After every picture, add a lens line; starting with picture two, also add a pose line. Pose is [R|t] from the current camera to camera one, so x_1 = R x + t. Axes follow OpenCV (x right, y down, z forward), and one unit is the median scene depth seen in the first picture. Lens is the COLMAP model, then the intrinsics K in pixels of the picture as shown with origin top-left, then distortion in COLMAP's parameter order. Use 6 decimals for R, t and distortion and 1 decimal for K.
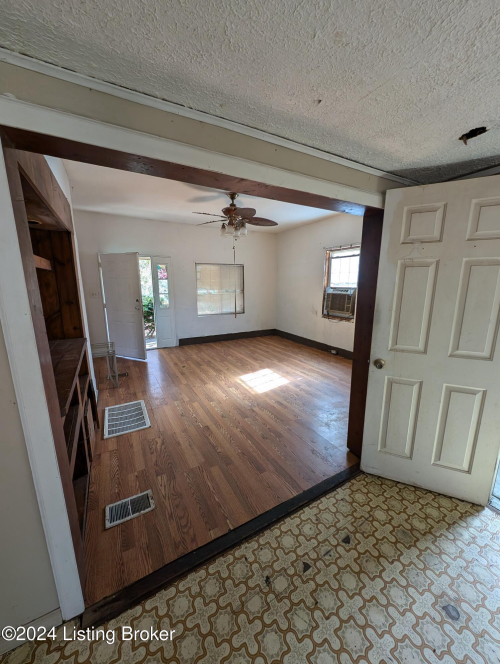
lens RADIAL K [[252.8, 0, 250.0], [0, 252.8, 331.1], [0, 0, 1]] dist [-0.000502, -0.000021]
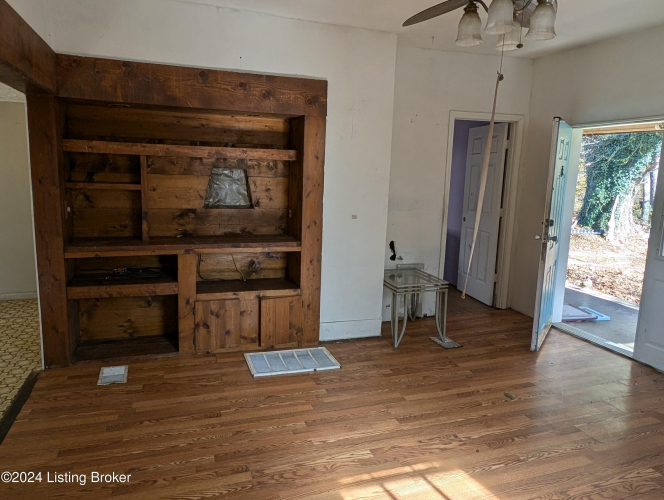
lens RADIAL K [[471.3, 0, 331.5], [0, 471.3, 249.3], [0, 0, 1]] dist [0.008582, 0.001817]
pose [[-0.186232, 0.156503, -0.969961, 0.685590], [-0.220286, 0.955447, 0.196456, -0.231816], [0.957493, 0.250255, -0.143459, 1.147958]]
